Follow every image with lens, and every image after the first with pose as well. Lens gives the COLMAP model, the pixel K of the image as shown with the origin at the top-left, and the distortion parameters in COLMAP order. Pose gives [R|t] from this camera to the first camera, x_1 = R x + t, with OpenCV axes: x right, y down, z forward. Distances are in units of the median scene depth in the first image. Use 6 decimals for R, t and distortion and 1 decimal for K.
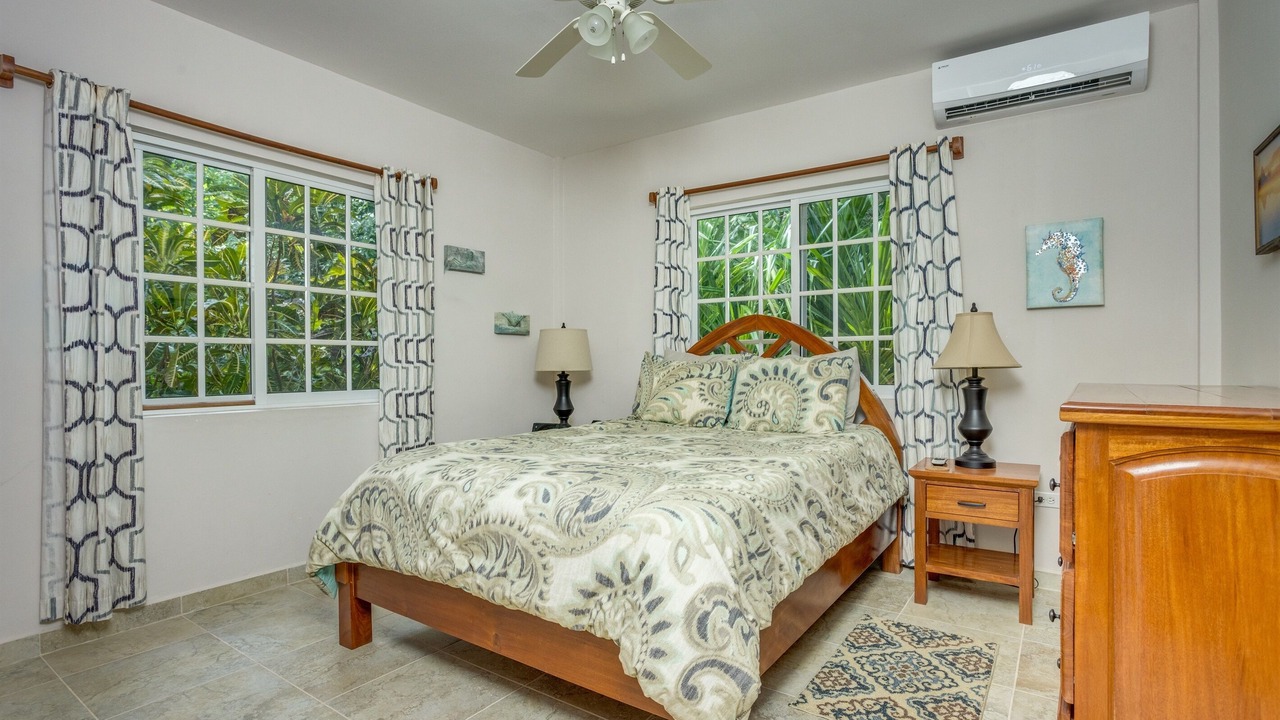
lens RADIAL K [[614.2, 0, 628.0], [0, 614.2, 360.5], [0, 0, 1]] dist [-0.038492, 0.021332]
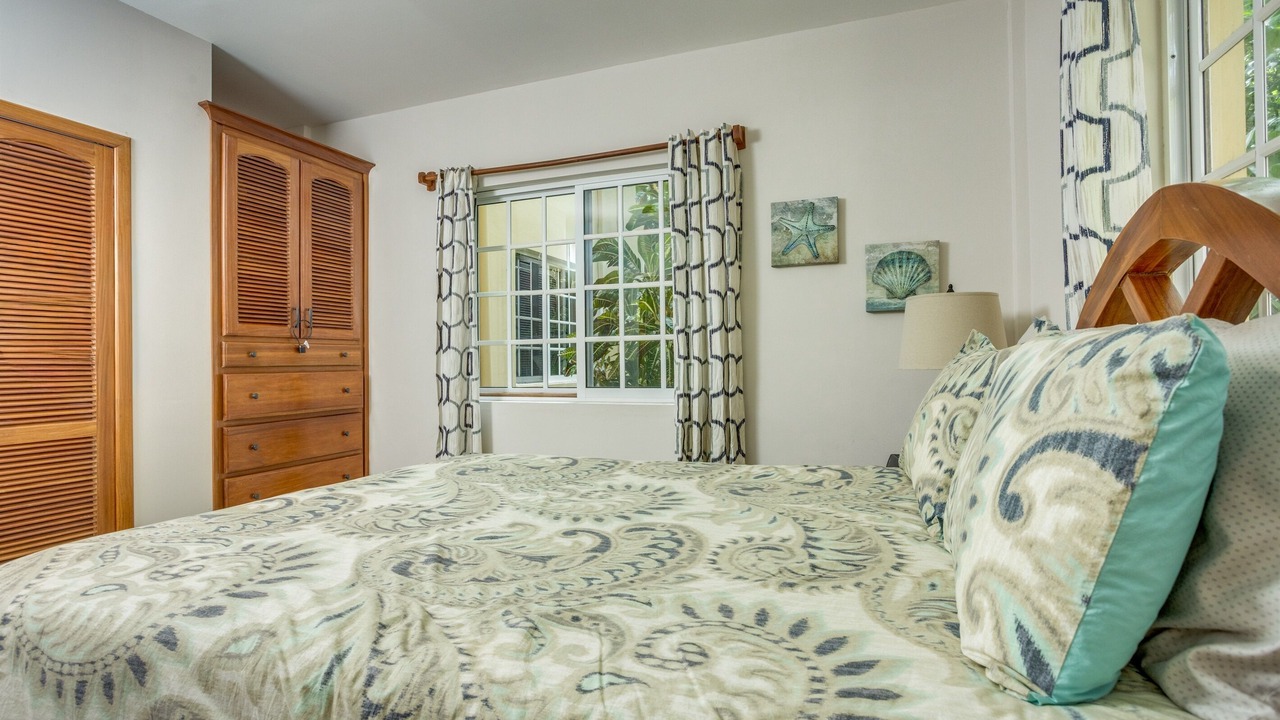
lens RADIAL K [[614.2, 0, 628.0], [0, 614.2, 360.5], [0, 0, 1]] dist [-0.038492, 0.021332]
pose [[0.255114, -0.001213, -0.966910, 0.470438], [0.011777, 0.999929, 0.001852, 0.003651], [0.966839, -0.011860, 0.255110, 0.754663]]
